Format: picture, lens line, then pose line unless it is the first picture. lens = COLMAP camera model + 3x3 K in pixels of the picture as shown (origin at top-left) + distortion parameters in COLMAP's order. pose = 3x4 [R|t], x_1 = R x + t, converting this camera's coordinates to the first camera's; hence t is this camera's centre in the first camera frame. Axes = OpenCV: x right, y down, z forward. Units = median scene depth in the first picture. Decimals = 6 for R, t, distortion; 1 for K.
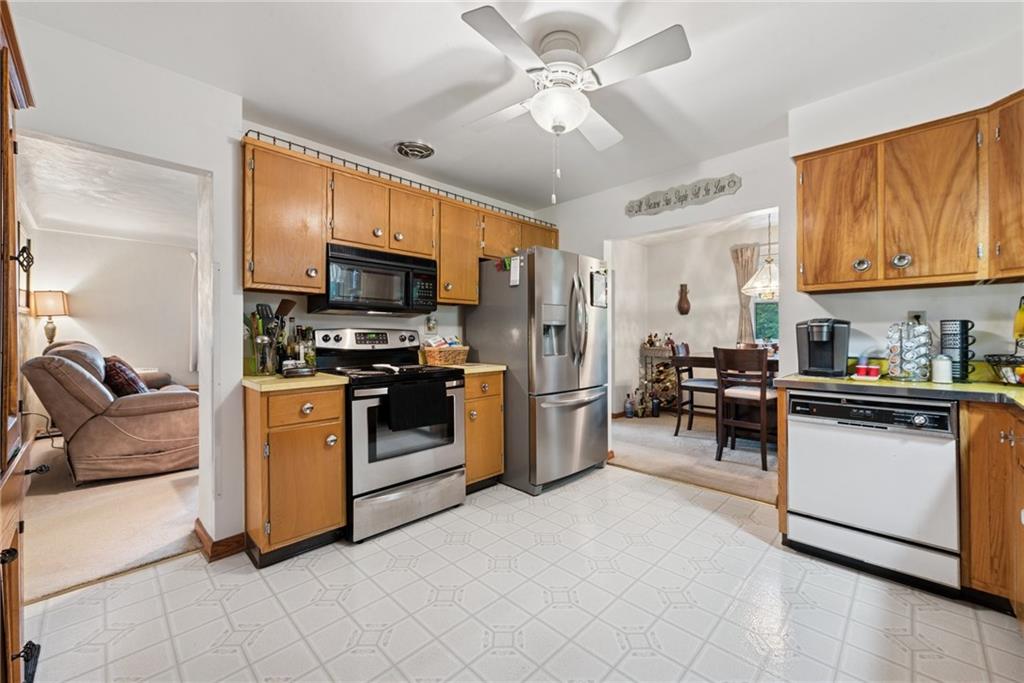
lens RADIAL K [[403.2, 0, 513.8], [0, 403.2, 334.9], [0, 0, 1]] dist [-0.000765, -0.000118]
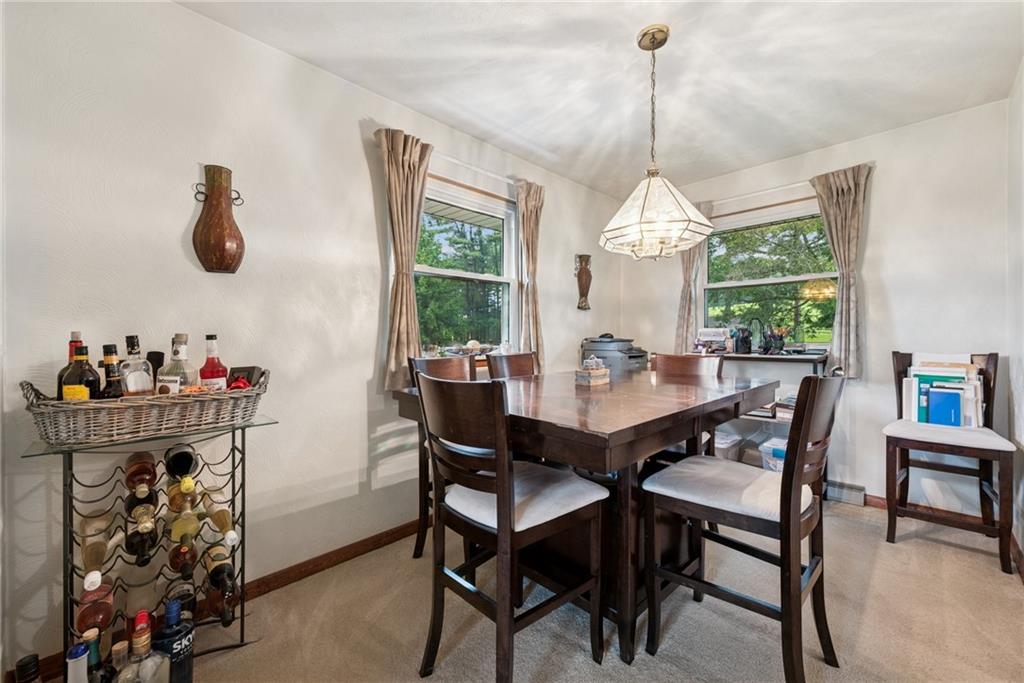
lens RADIAL K [[403.2, 0, 513.8], [0, 403.2, 334.9], [0, 0, 1]] dist [-0.000765, -0.000118]
pose [[0.013711, 0.003188, 0.999901, 0.139852], [0.004113, 0.999986, -0.003245, -0.002524], [-0.999898, 0.004157, 0.013698, 0.833023]]
